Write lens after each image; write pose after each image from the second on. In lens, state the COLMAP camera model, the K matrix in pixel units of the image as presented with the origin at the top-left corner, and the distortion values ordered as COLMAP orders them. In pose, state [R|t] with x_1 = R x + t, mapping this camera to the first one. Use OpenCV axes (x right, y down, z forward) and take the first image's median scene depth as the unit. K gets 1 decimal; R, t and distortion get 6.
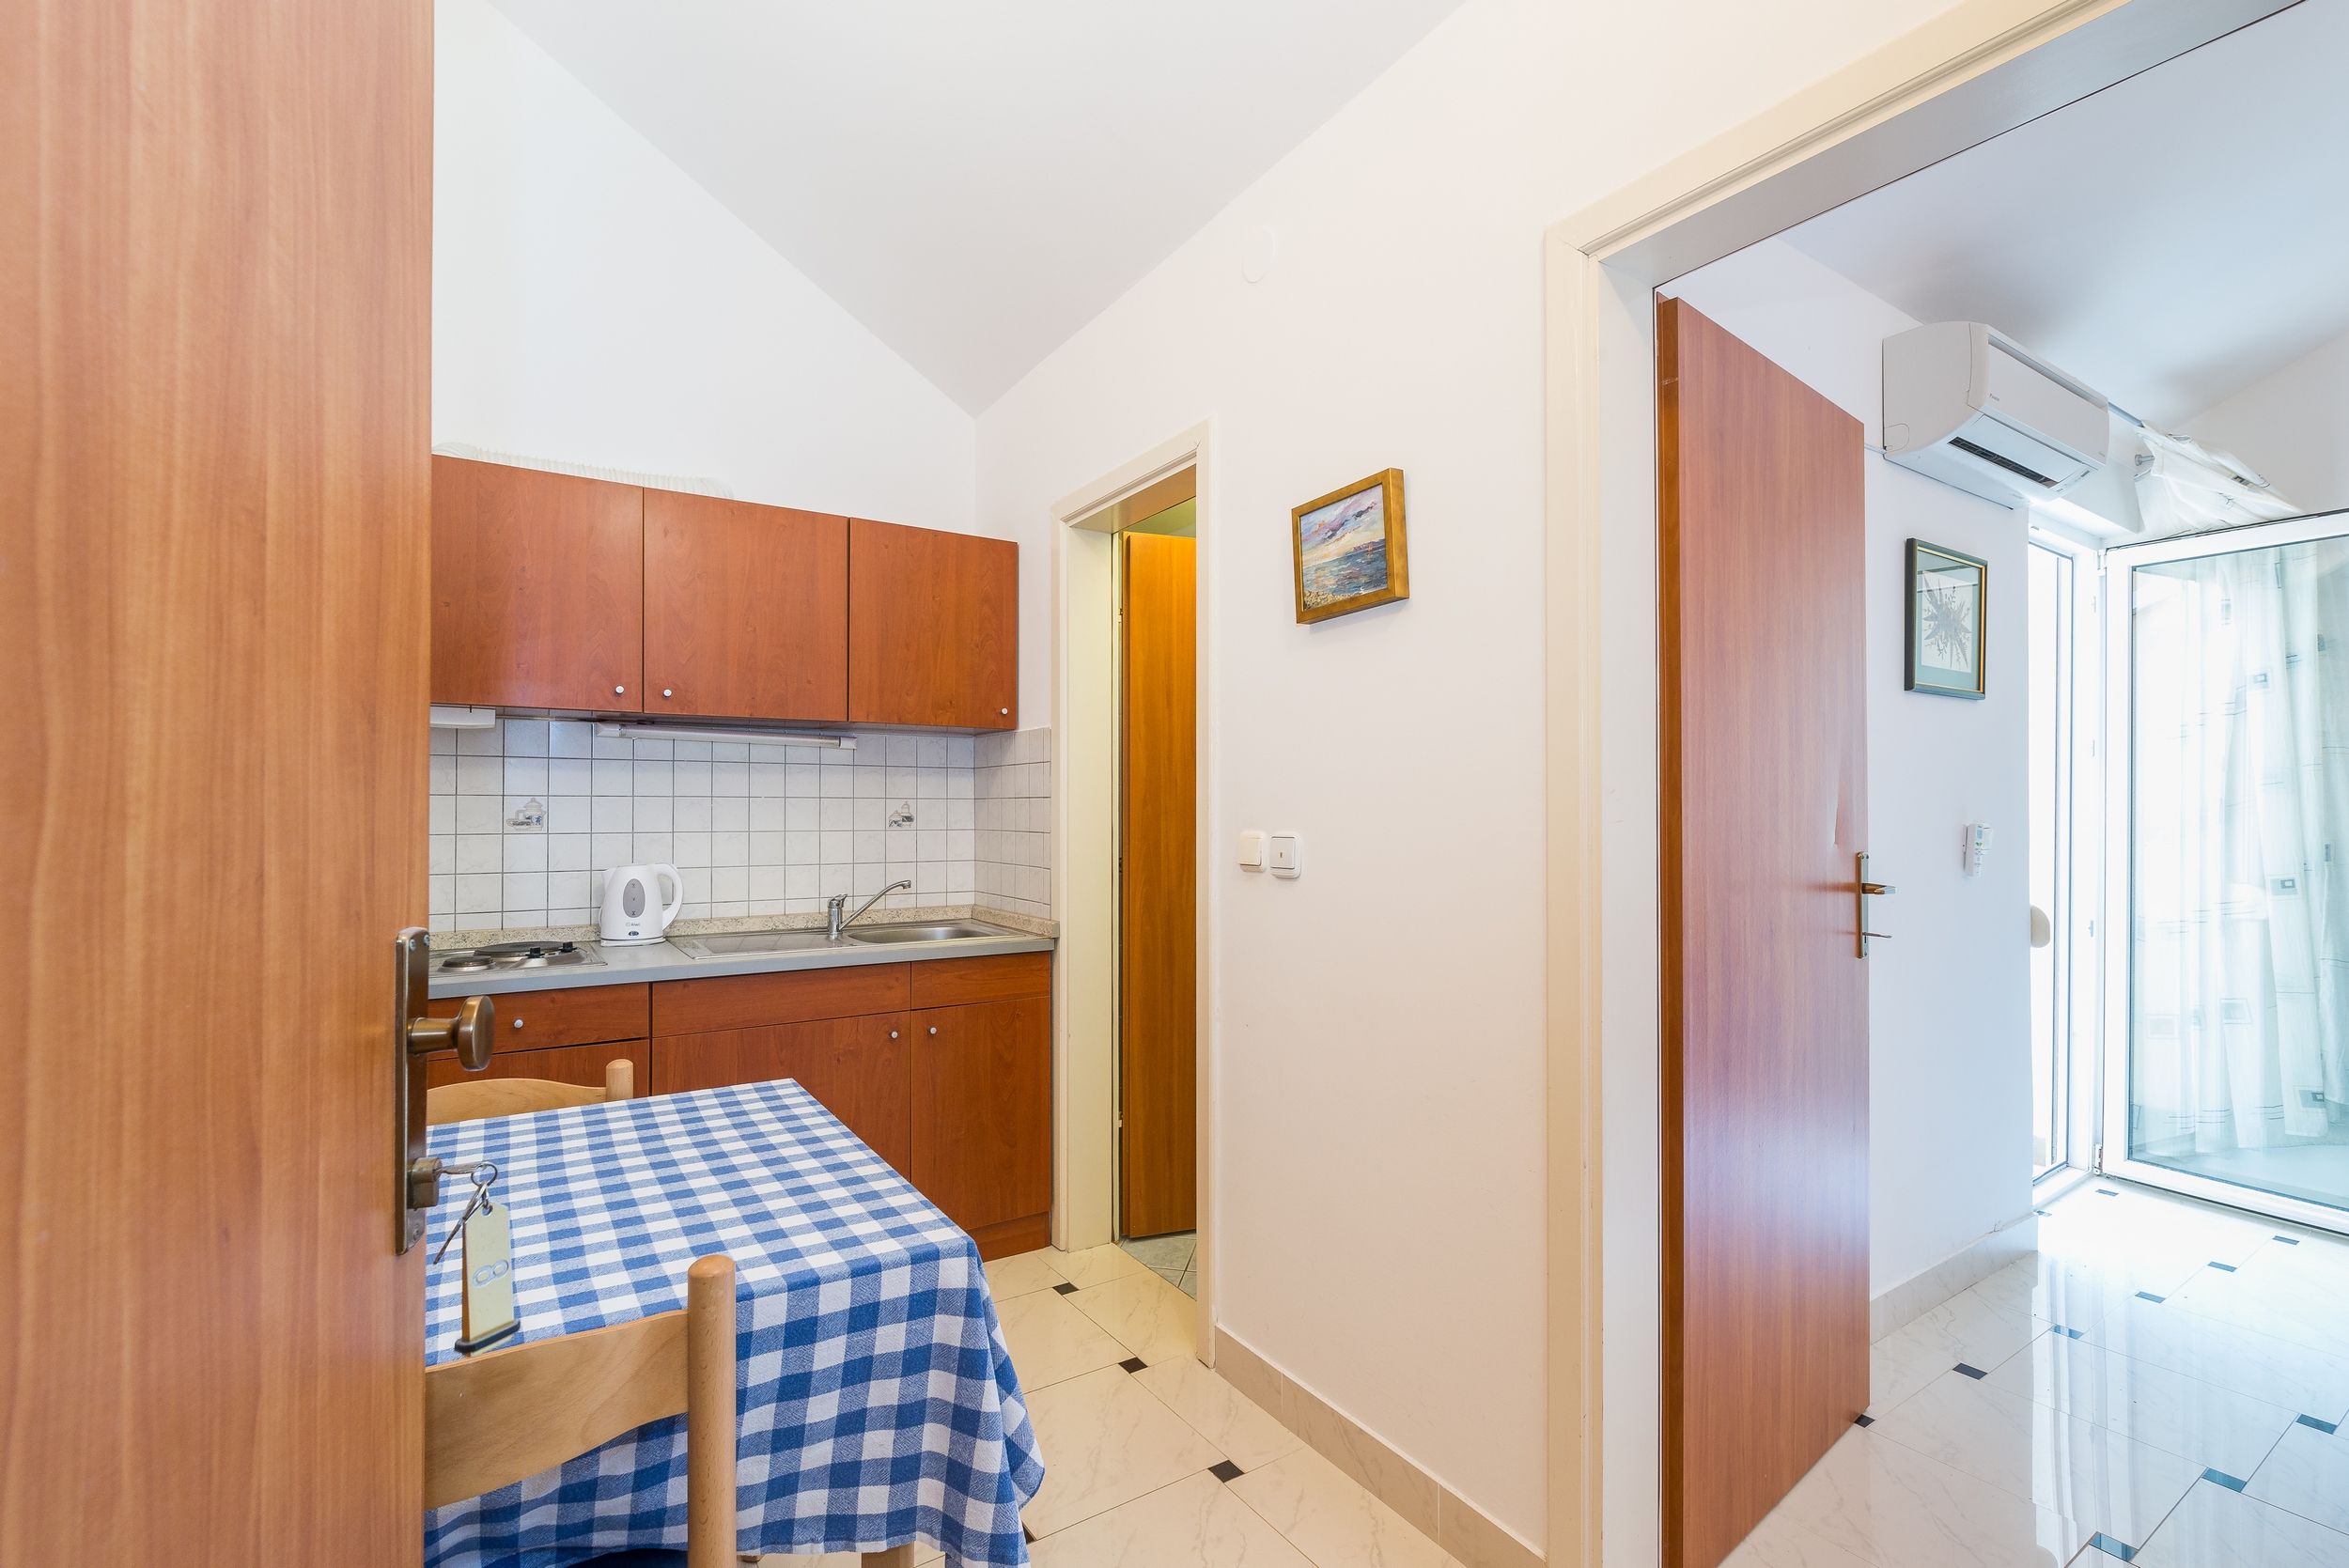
lens RADIAL K [[1038.9, 0, 1159.3], [0, 1038.9, 799.7], [0, 0, 1]] dist [0.003769, 0.000010]
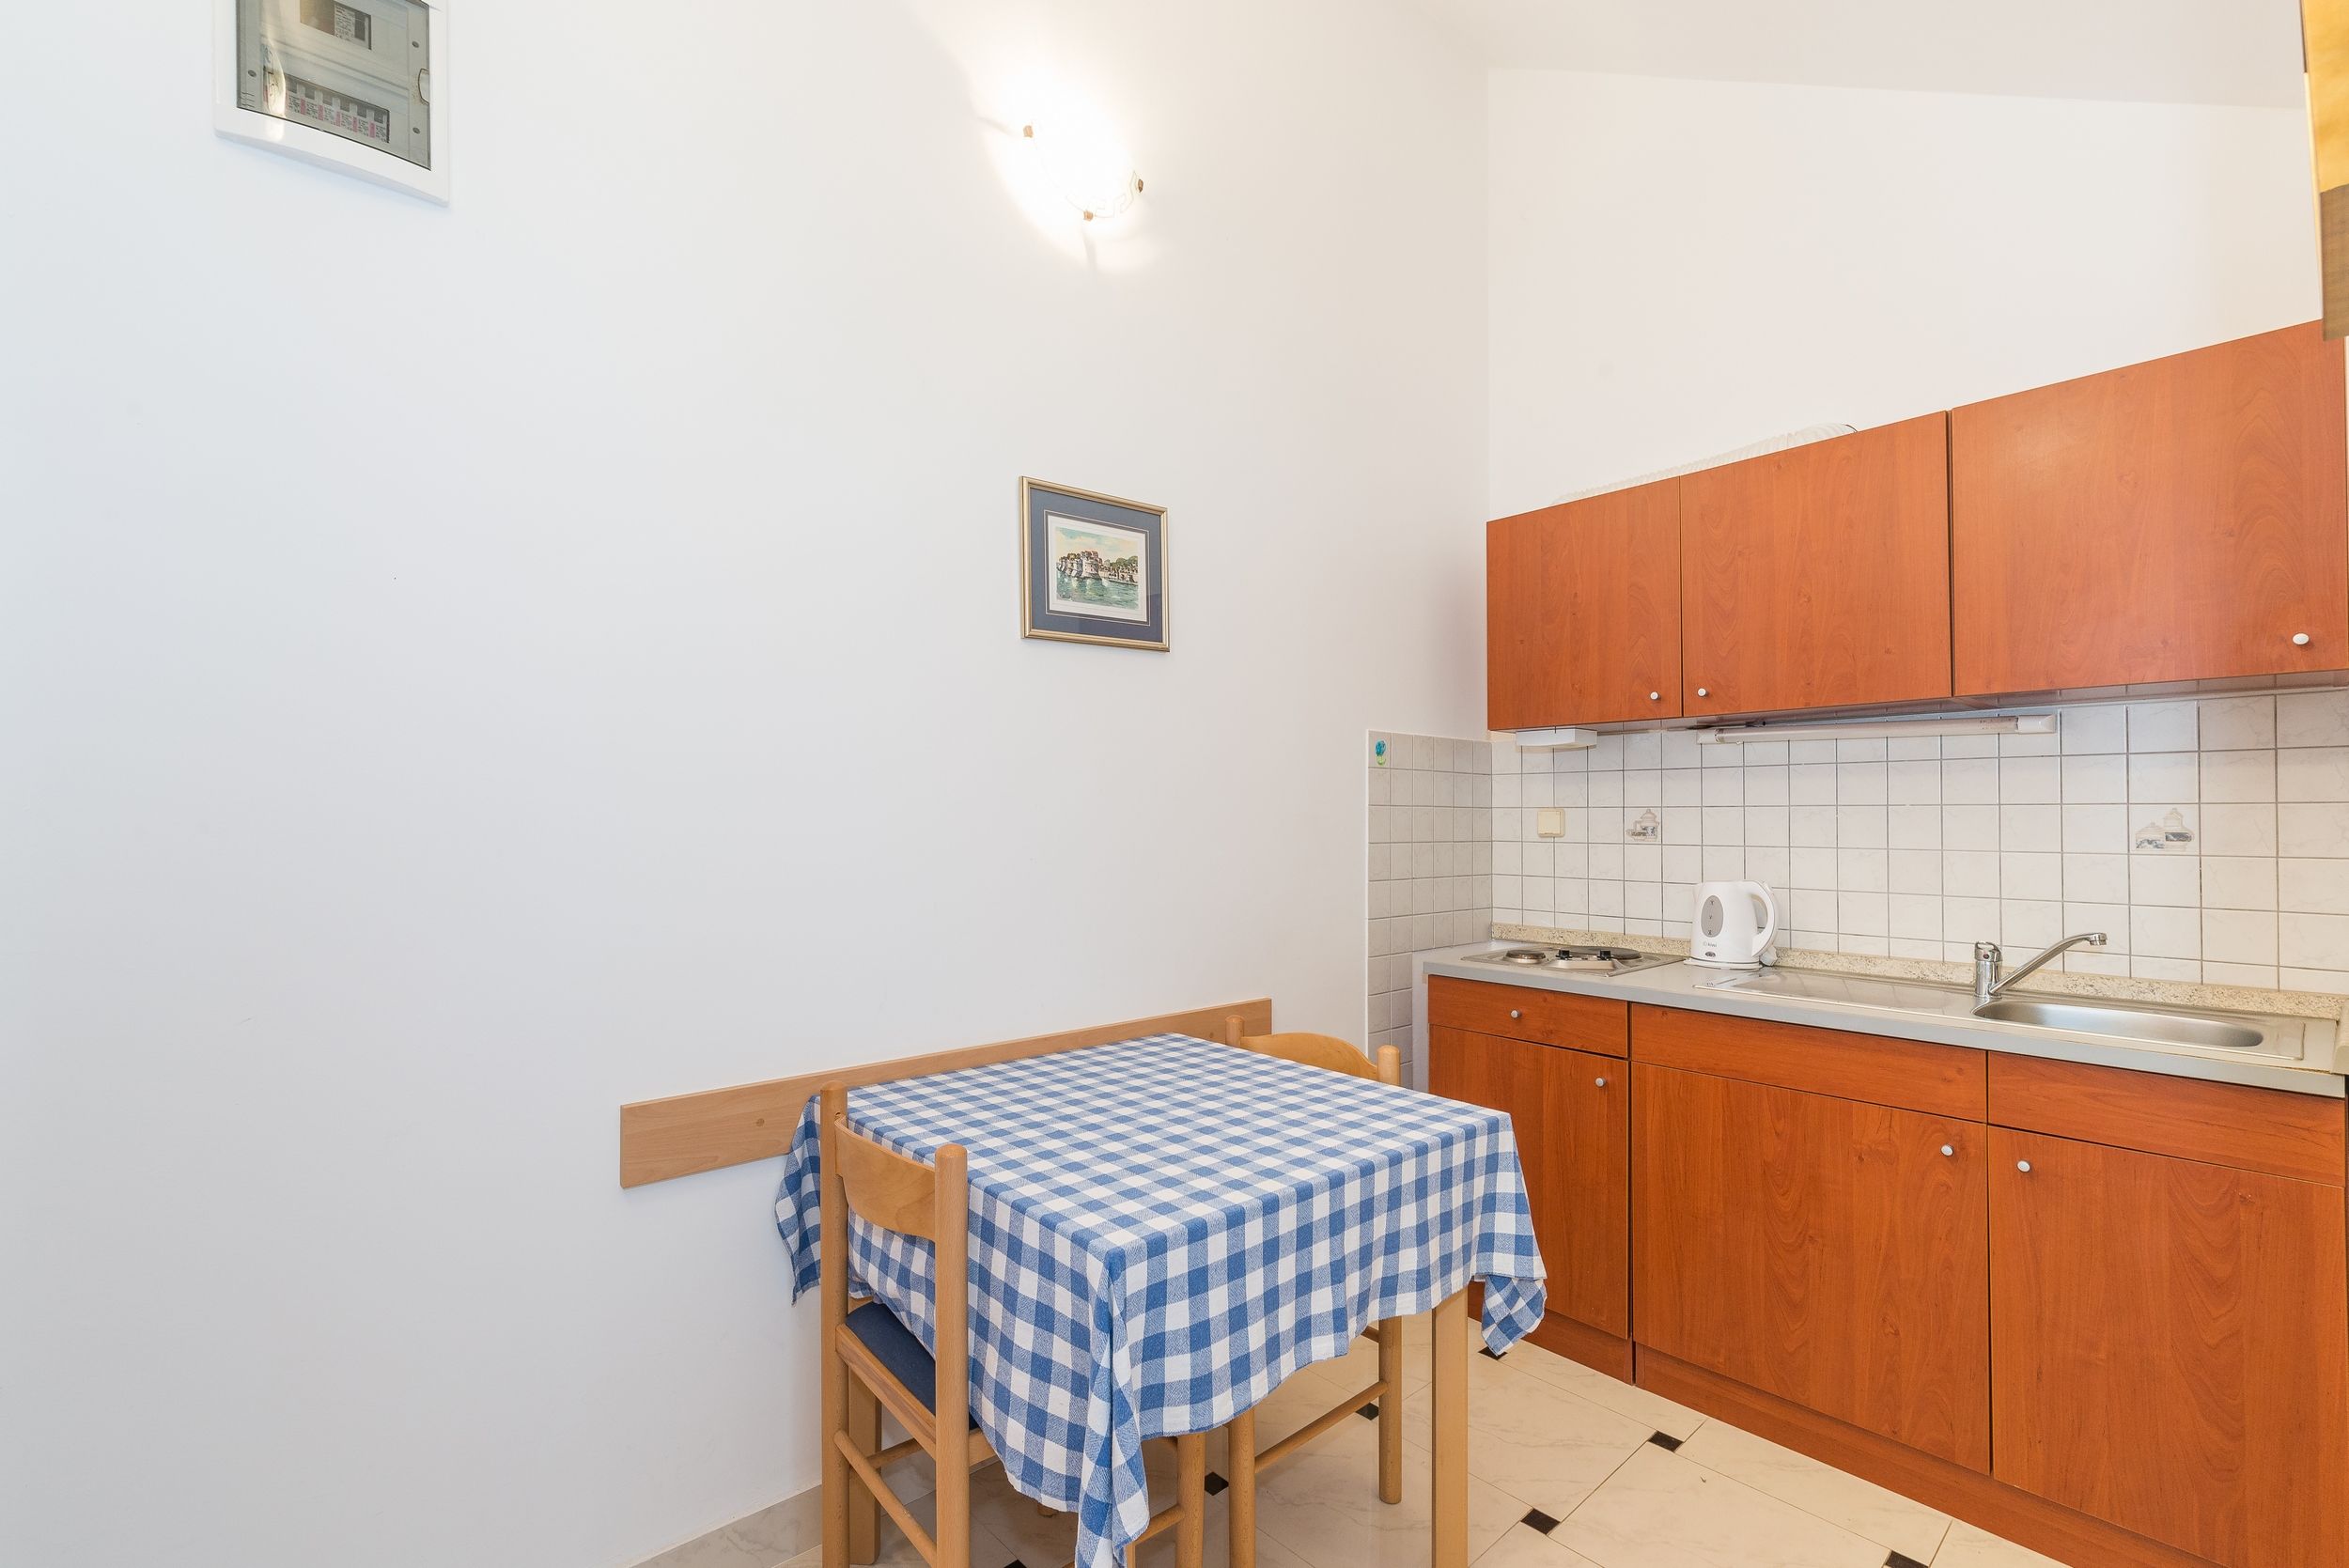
lens RADIAL K [[1038.9, 0, 1159.3], [0, 1038.9, 799.7], [0, 0, 1]] dist [0.003769, 0.000010]
pose [[0.147748, -0.020184, -0.988819, 0.333105], [0.005293, 0.999794, -0.019617, 0.006538], [0.989011, -0.002335, 0.147825, 0.371403]]
